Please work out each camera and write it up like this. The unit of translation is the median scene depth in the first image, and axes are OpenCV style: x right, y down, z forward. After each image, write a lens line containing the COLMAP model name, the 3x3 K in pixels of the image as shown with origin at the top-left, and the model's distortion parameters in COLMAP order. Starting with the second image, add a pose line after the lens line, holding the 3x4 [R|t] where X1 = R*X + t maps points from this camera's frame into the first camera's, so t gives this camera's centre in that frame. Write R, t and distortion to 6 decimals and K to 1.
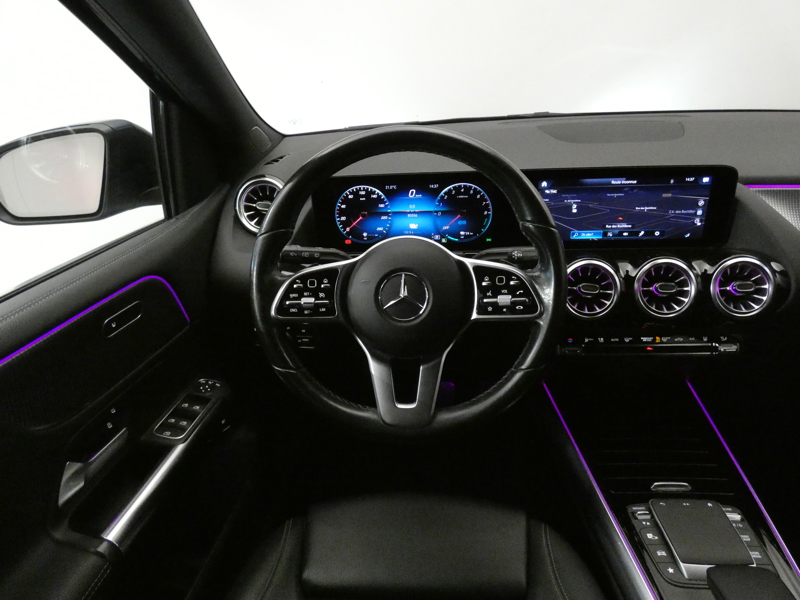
lens RADIAL K [[478.7, 0, 400.0], [0, 478.7, 300.0], [0, 0, 1]] dist [-0.006737, -0.003446]
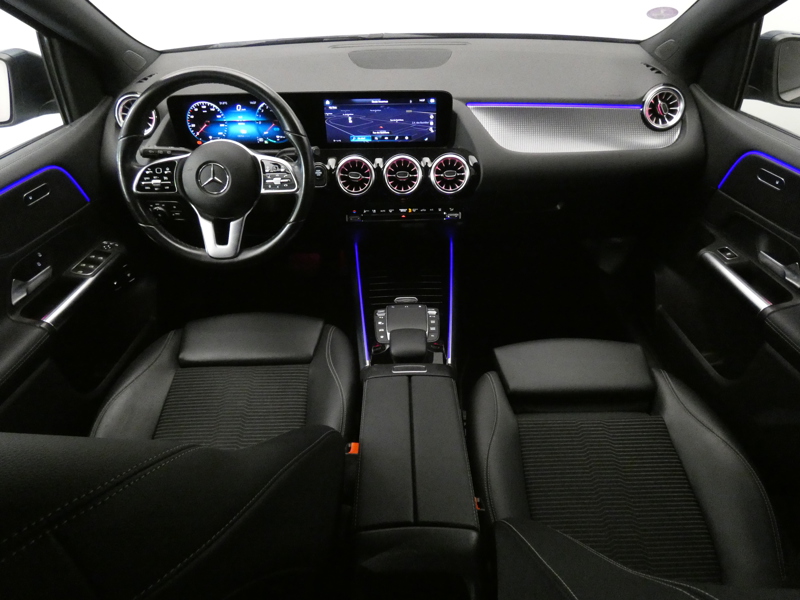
lens RADIAL K [[478.7, 0, 400.0], [0, 478.7, 300.0], [0, 0, 1]] dist [-0.006737, -0.003446]
pose [[0.996542, -0.021071, 0.080374, 0.394155], [0.004424, 0.979395, 0.201904, 0.056899], [-0.082972, -0.200850, 0.976102, -0.576351]]
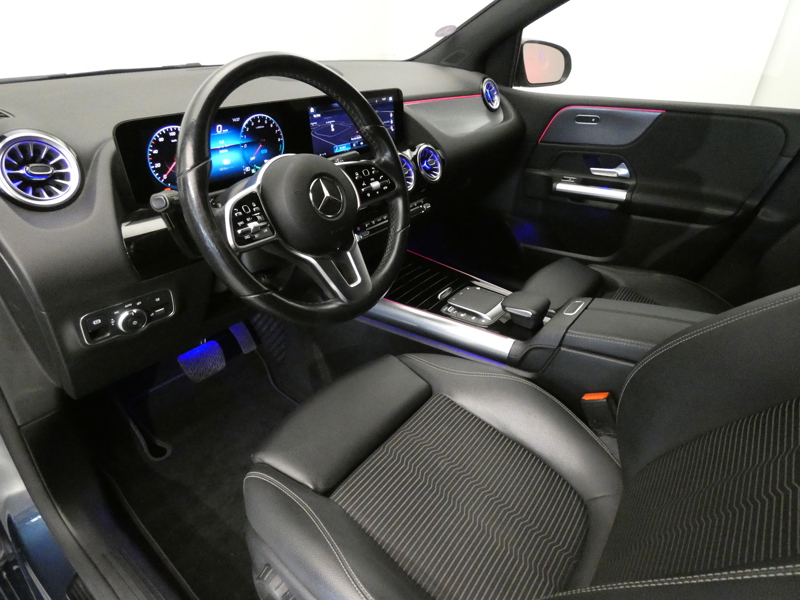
lens RADIAL K [[478.7, 0, 400.0], [0, 478.7, 300.0], [0, 0, 1]] dist [-0.006737, -0.003446]
pose [[0.550270, -0.361388, 0.752729, -0.691264], [0.326846, 0.922777, 0.204094, 0.035121], [-0.768358, 0.133720, 0.625895, 0.112204]]
